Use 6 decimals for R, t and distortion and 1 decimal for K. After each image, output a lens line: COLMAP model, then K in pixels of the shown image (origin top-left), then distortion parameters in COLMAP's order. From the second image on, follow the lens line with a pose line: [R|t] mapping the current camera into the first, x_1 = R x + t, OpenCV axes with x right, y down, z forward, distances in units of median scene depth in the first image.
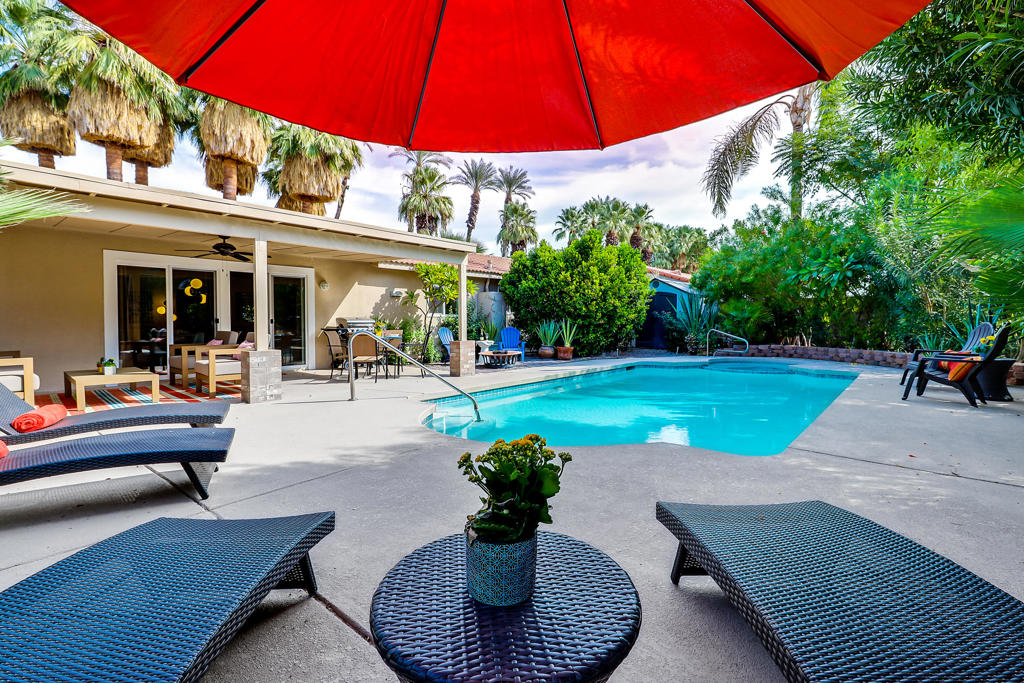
lens RADIAL K [[480.7, 0, 509.0], [0, 480.7, 338.2], [0, 0, 1]] dist [0.002130, 0.000135]
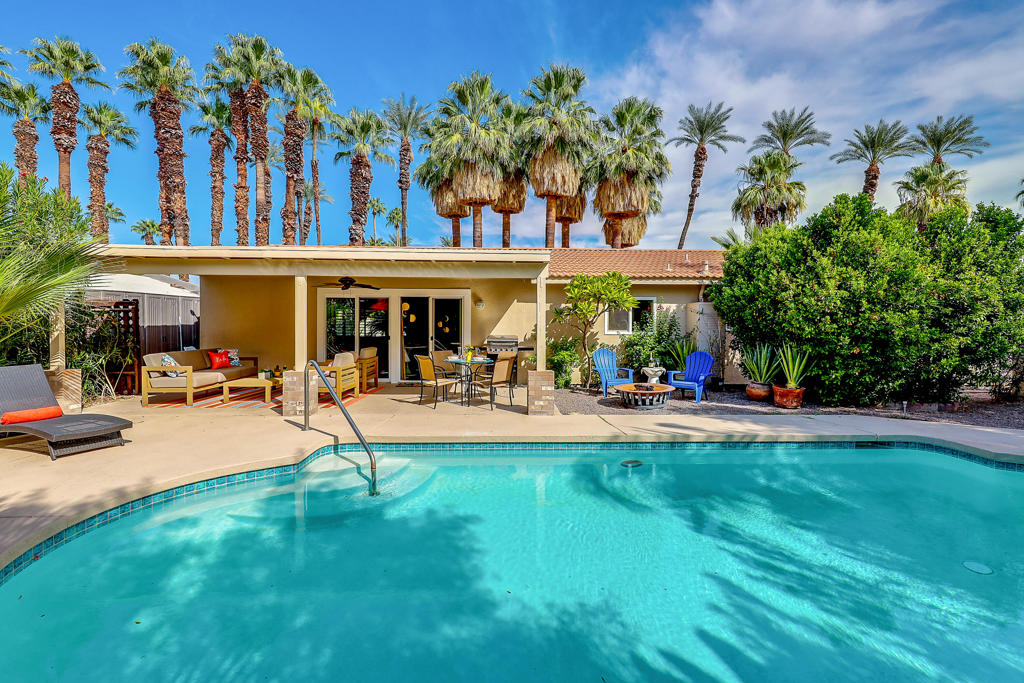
lens RADIAL K [[431.2, 0, 510.8], [0, 431.2, 334.7], [0, 0, 1]] dist [0.001556, -0.000050]
pose [[0.662254, 0.028635, -0.748732, 0.288330], [-0.033396, 0.999404, 0.008683, -0.042073], [0.748535, 0.019255, 0.662816, 0.328585]]
